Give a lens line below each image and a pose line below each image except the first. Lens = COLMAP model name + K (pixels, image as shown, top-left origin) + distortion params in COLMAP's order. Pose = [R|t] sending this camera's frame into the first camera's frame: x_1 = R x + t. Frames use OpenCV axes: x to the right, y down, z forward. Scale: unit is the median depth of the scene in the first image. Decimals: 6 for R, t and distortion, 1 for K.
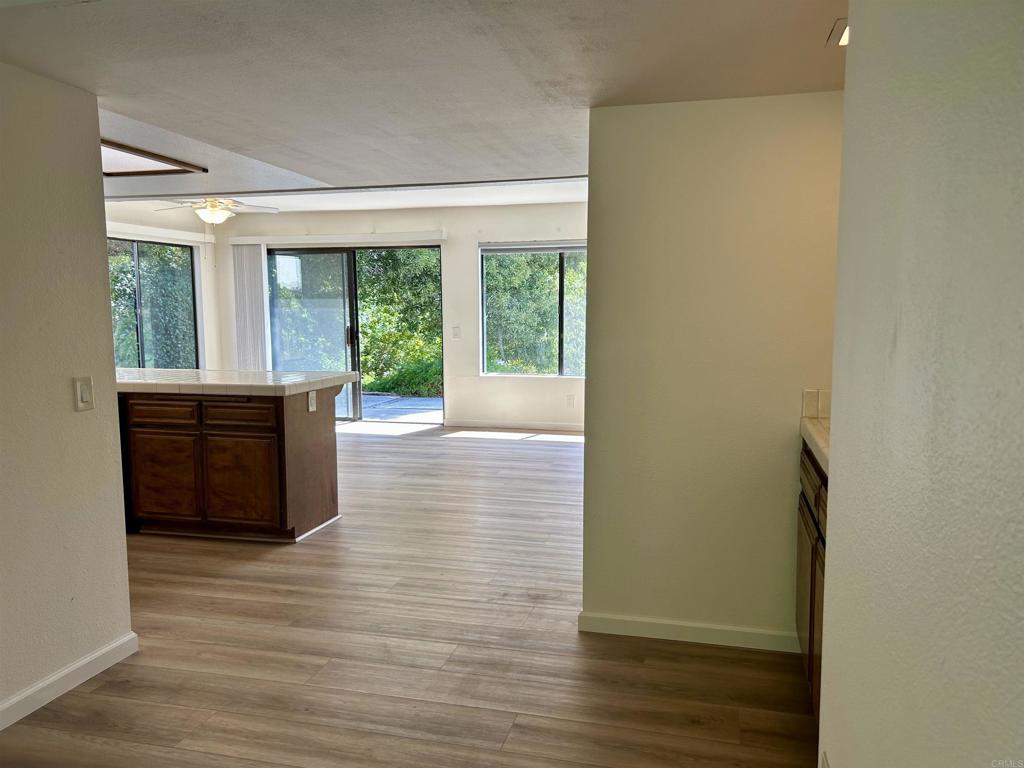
lens RADIAL K [[772.4, 0, 514.8], [0, 772.4, 392.2], [0, 0, 1]] dist [0.058568, -0.055237]
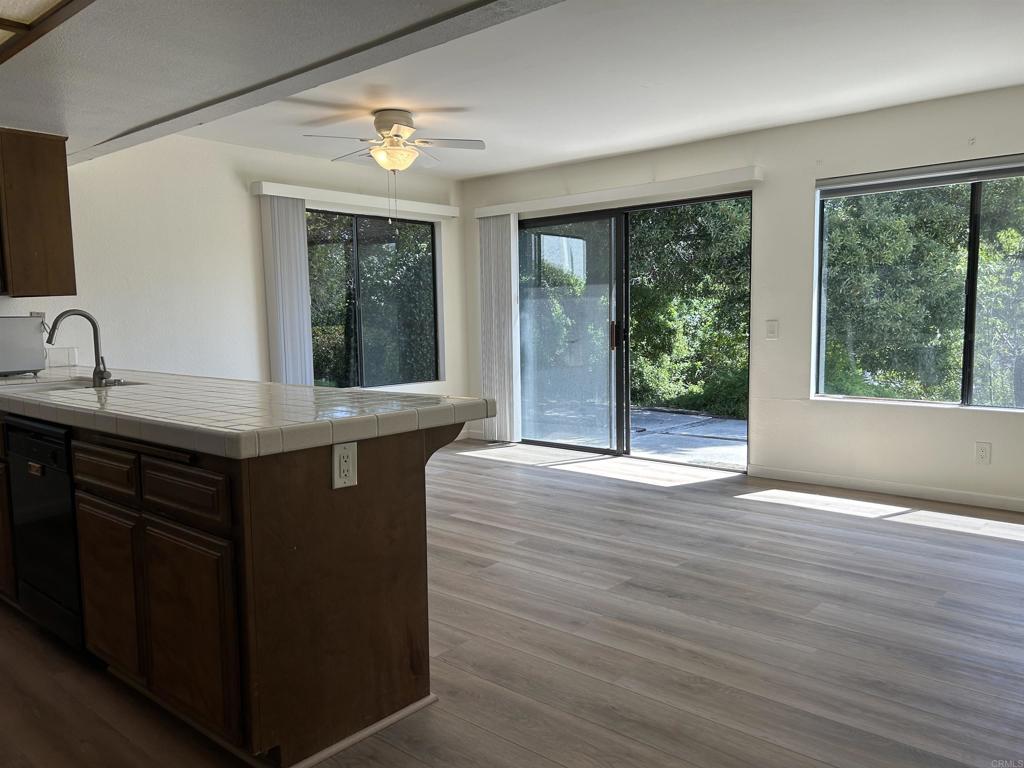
lens RADIAL K [[772.4, 0, 506.7], [0, 772.4, 396.5], [0, 0, 1]] dist [0.058568, -0.055237]
pose [[0.894644, 0.038119, -0.445150, 0.013772], [-0.038427, 0.999227, 0.008336, -0.018749], [0.445124, 0.009648, 0.895417, 0.326329]]
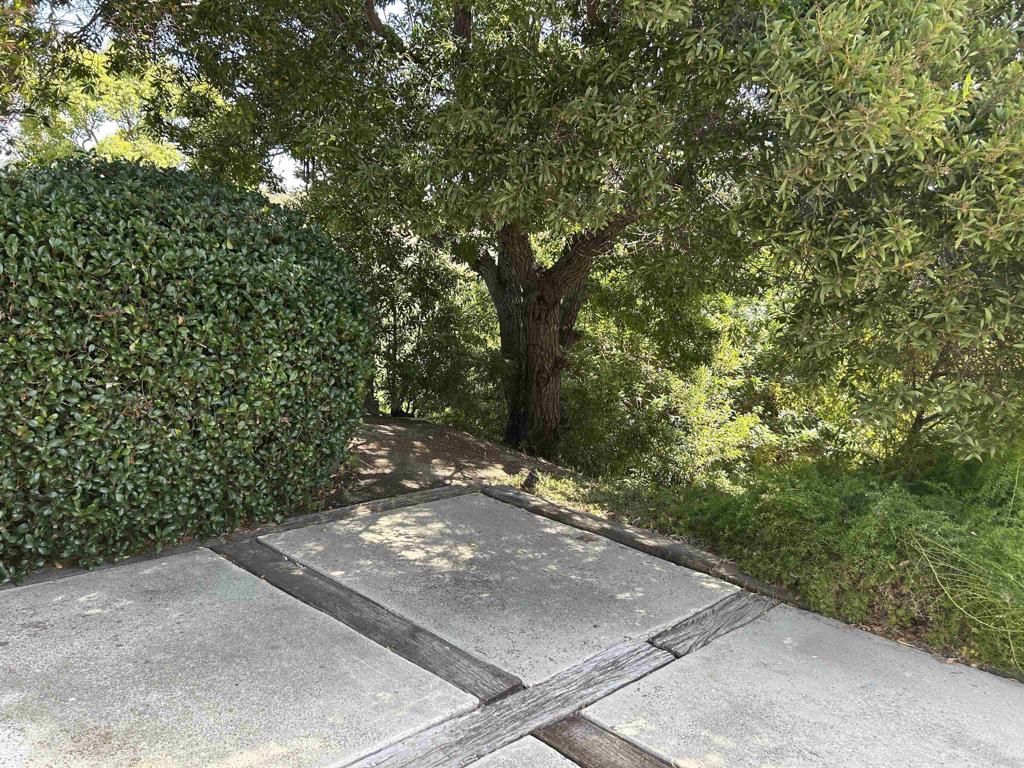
lens RADIAL K [[772.4, 0, 512.1], [0, 772.4, 386.6], [0, 0, 1]] dist [0.058568, -0.055237]
pose [[0.849956, 0.131597, -0.510153, -0.104461], [-0.118396, 0.991245, 0.058439, -0.113390], [0.513377, 0.010729, 0.858096, 0.932452]]
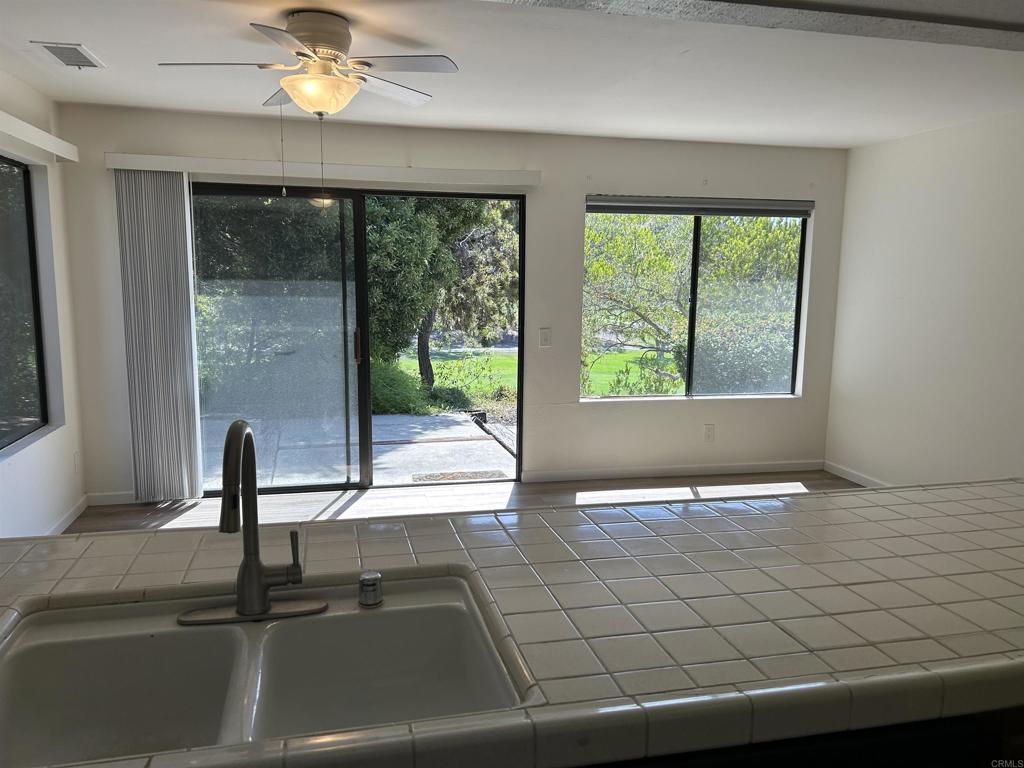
lens RADIAL K [[772.4, 0, 514.8], [0, 772.4, 385.4], [0, 0, 1]] dist [0.058568, -0.055237]
pose [[0.880999, -0.052616, 0.470183, -0.385360], [0.038282, 0.998466, 0.040003, -0.060485], [-0.471566, -0.017243, 0.881662, 0.433261]]
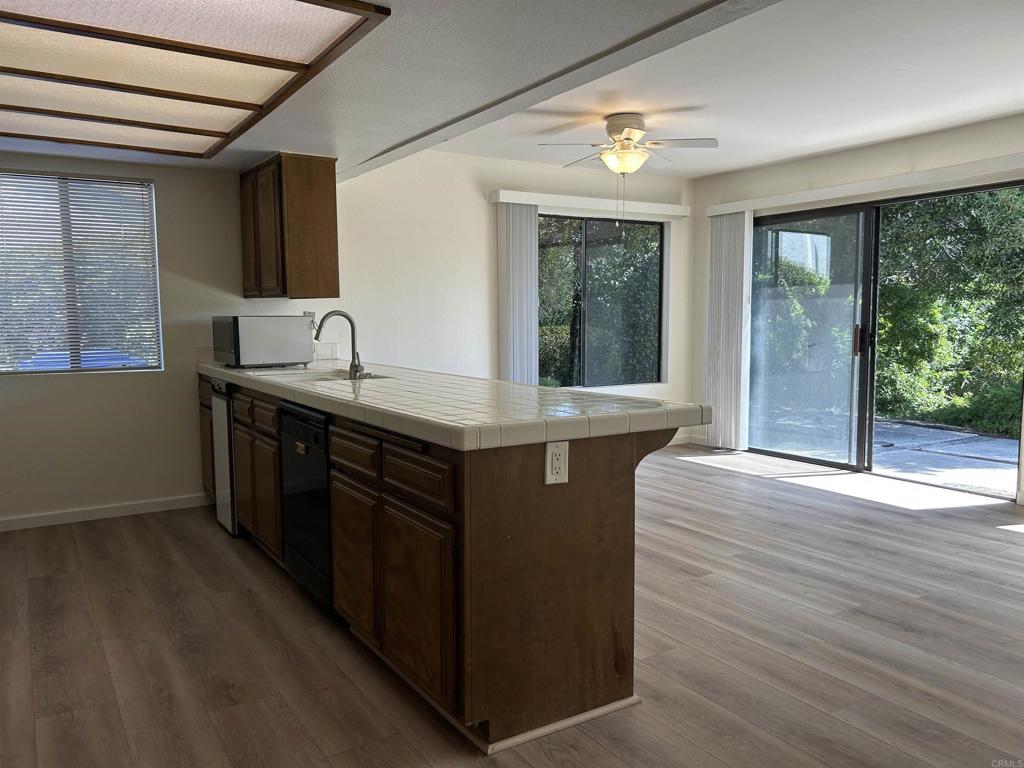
lens RADIAL K [[772.4, 0, 505.1], [0, 772.4, 397.1], [0, 0, 1]] dist [0.058568, -0.055237]
pose [[0.726923, 0.071171, -0.683021, 0.019821], [-0.073390, 0.996970, 0.025777, -0.019946], [0.682786, 0.031389, 0.729944, 0.324593]]
